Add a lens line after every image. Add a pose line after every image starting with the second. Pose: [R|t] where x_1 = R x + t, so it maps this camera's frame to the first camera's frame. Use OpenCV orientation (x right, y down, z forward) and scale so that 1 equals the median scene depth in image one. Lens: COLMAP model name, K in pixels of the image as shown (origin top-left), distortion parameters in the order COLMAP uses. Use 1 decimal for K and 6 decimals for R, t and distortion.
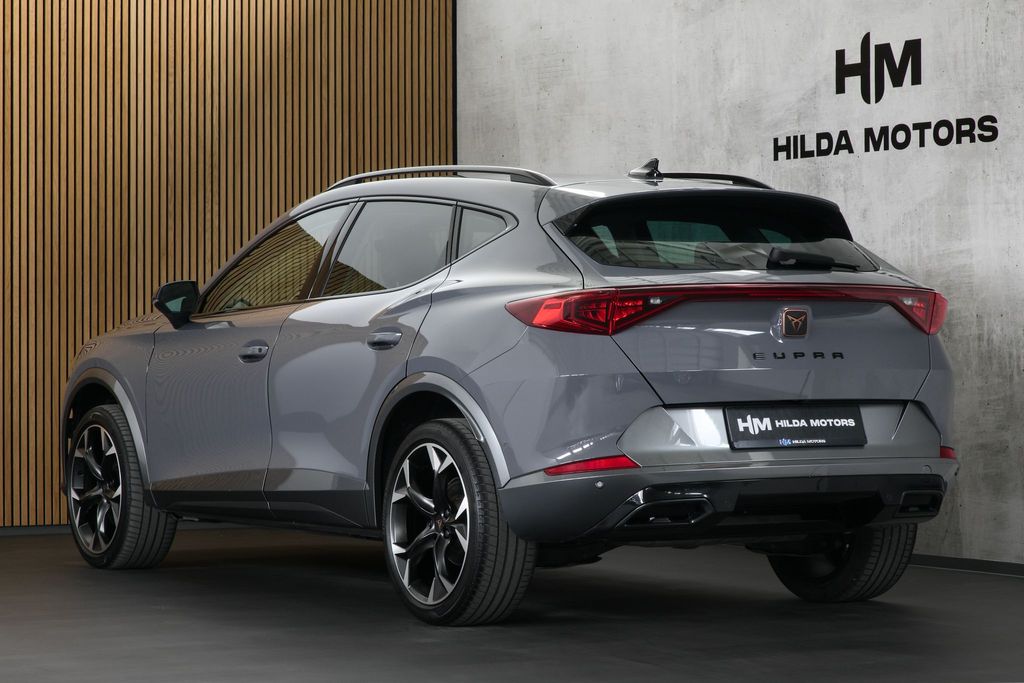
lens RADIAL K [[2804.7, 0, 511.9], [0, 2804.7, 341.6], [0, 0, 1]] dist [-0.049798, 0.000000]
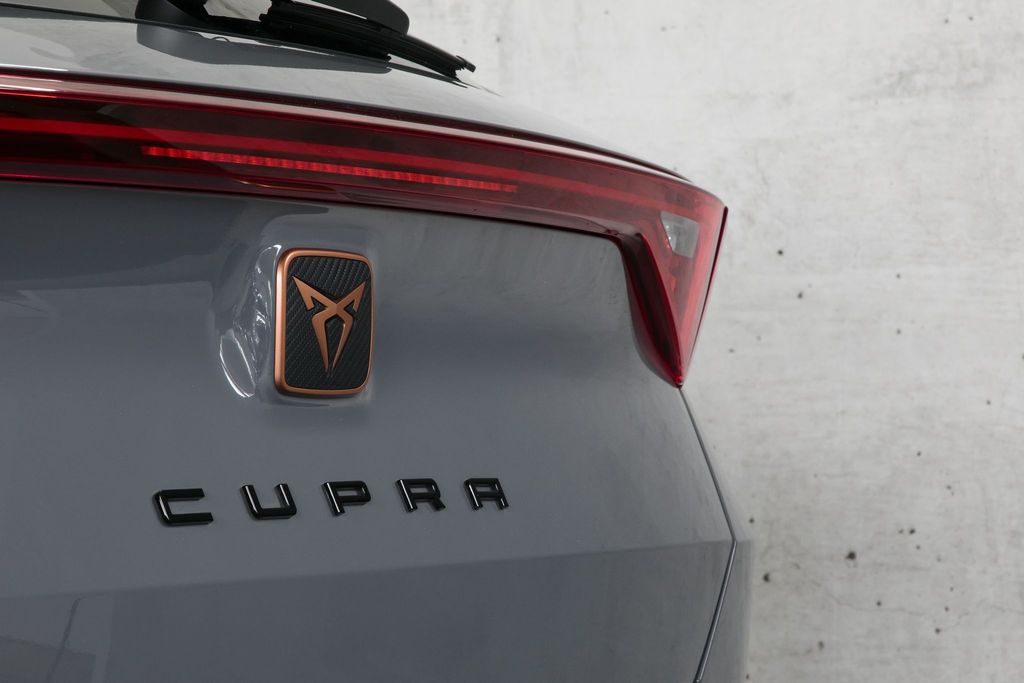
lens RADIAL K [[3322.0, 0, 510.9], [0, 3322.0, 341.9], [0, 0, 1]] dist [-0.131353, 0.000000]
pose [[0.889520, 0.022198, 0.456357, 0.011709], [-0.020318, 0.999753, -0.009026, -0.003486], [-0.456445, -0.001243, 0.889751, 0.781662]]
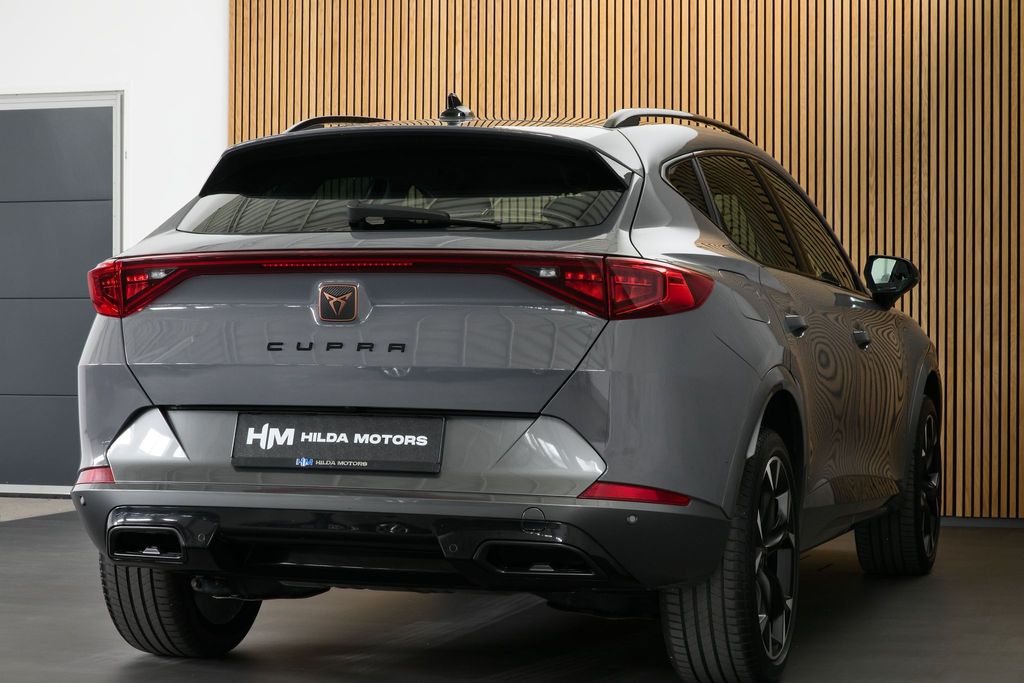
lens RADIAL K [[2297.9, 0, 511.3], [0, 2297.9, 339.6], [0, 0, 1]] dist [-0.191569, 0.000000]
pose [[0.635372, 0.014083, -0.772077, 0.586255], [-0.007695, 0.999900, 0.011906, -0.004336], [0.772168, -0.001623, 0.635417, 0.635293]]
